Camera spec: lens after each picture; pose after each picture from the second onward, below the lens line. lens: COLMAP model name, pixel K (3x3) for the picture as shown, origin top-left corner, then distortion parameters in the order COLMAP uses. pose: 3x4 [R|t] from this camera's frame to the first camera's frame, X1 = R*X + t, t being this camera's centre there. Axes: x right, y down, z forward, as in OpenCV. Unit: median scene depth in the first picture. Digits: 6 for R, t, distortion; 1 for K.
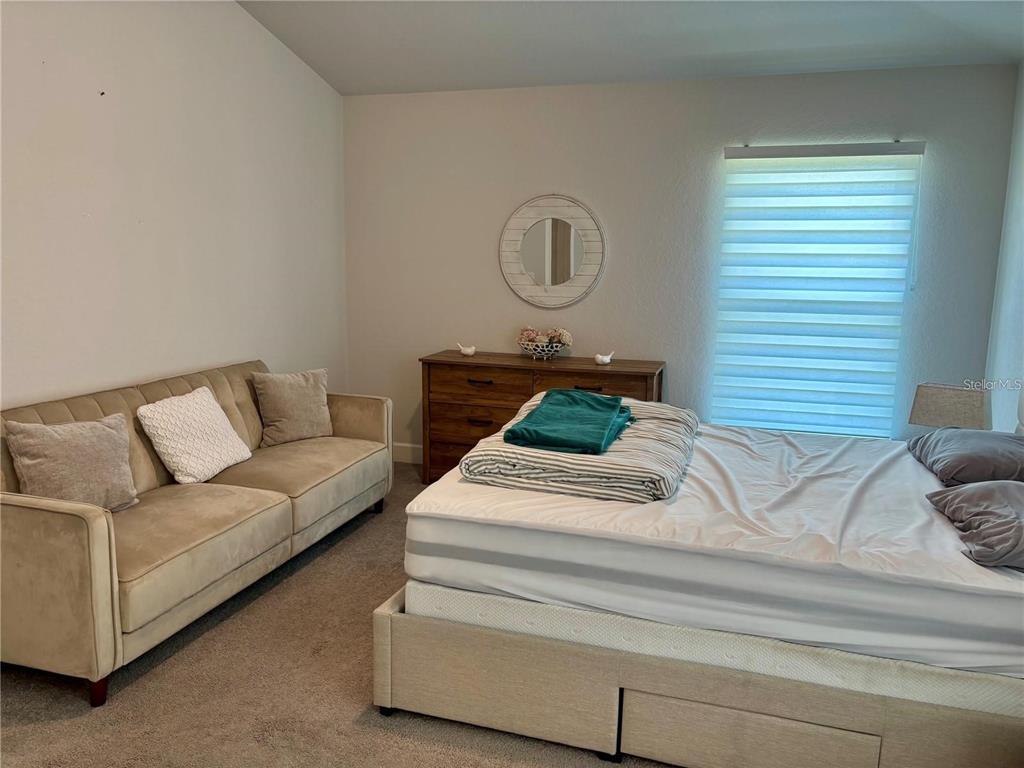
lens RADIAL K [[773.5, 0, 513.0], [0, 773.5, 384.4], [0, 0, 1]] dist [0.040388, -0.043565]
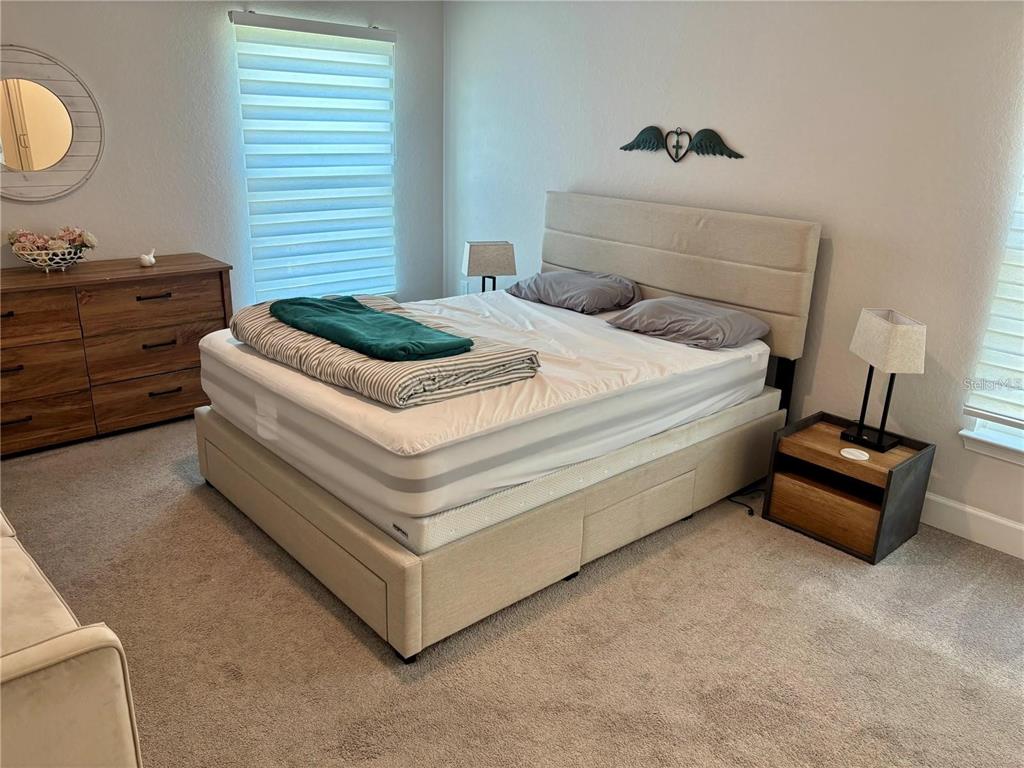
lens RADIAL K [[773.5, 0, 516.6], [0, 773.5, 385.2], [0, 0, 1]] dist [0.040388, -0.043565]
pose [[0.497091, -0.277899, 0.821993, -0.579806], [0.113545, 0.960013, 0.255895, -0.100063], [-0.860237, -0.033870, 0.508768, 0.292176]]
